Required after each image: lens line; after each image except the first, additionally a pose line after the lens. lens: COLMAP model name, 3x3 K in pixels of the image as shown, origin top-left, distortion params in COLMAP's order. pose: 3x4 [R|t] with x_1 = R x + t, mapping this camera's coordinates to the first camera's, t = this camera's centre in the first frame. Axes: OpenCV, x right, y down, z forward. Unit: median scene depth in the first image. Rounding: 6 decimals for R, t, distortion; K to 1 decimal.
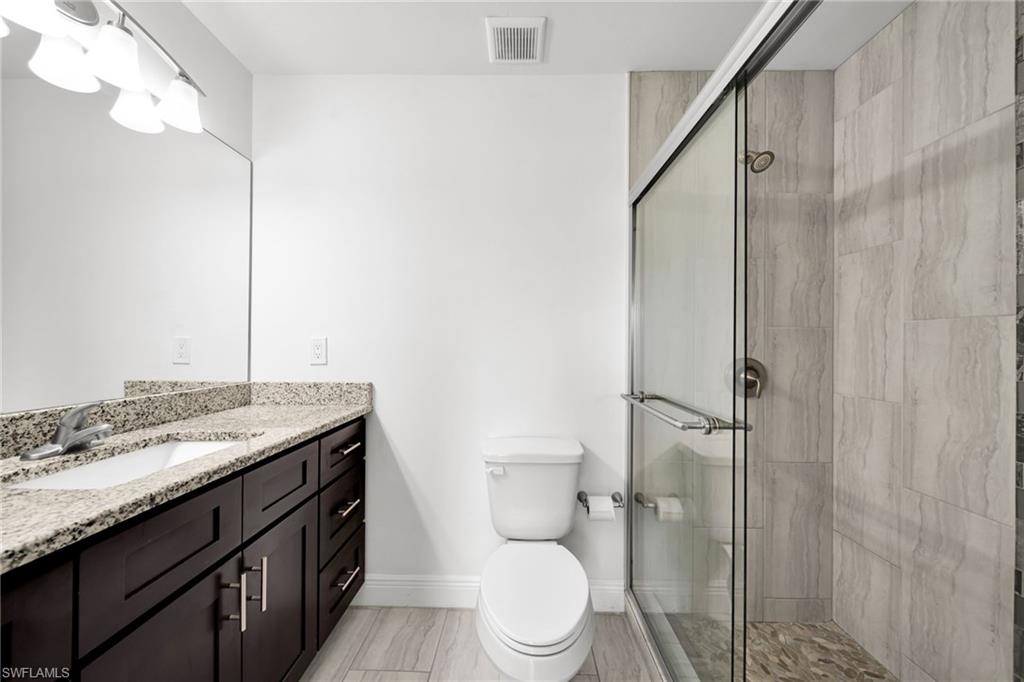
lens RADIAL K [[356.2, 0, 513.0], [0, 356.2, 343.2], [0, 0, 1]] dist [0.001510, -0.000375]
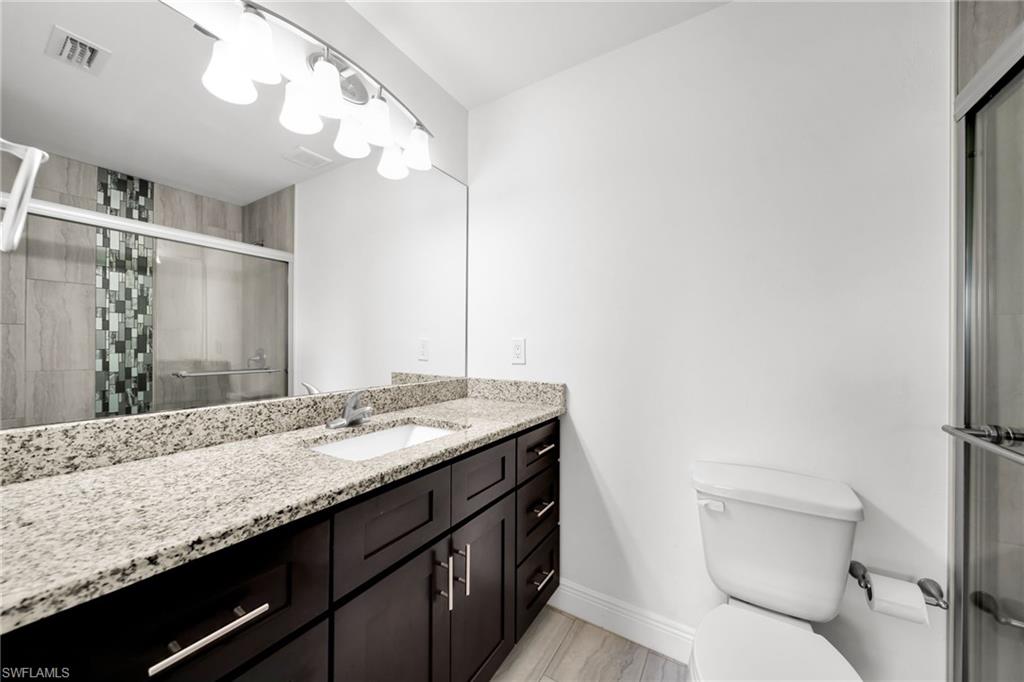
lens RADIAL K [[356.2, 0, 512.3], [0, 356.2, 341.0], [0, 0, 1]] dist [0.001510, -0.000375]
pose [[0.858623, -0.005149, -0.512582, -0.024604], [0.000847, 0.999962, -0.008626, 0.001041], [0.512607, 0.006973, 0.858595, 0.104829]]
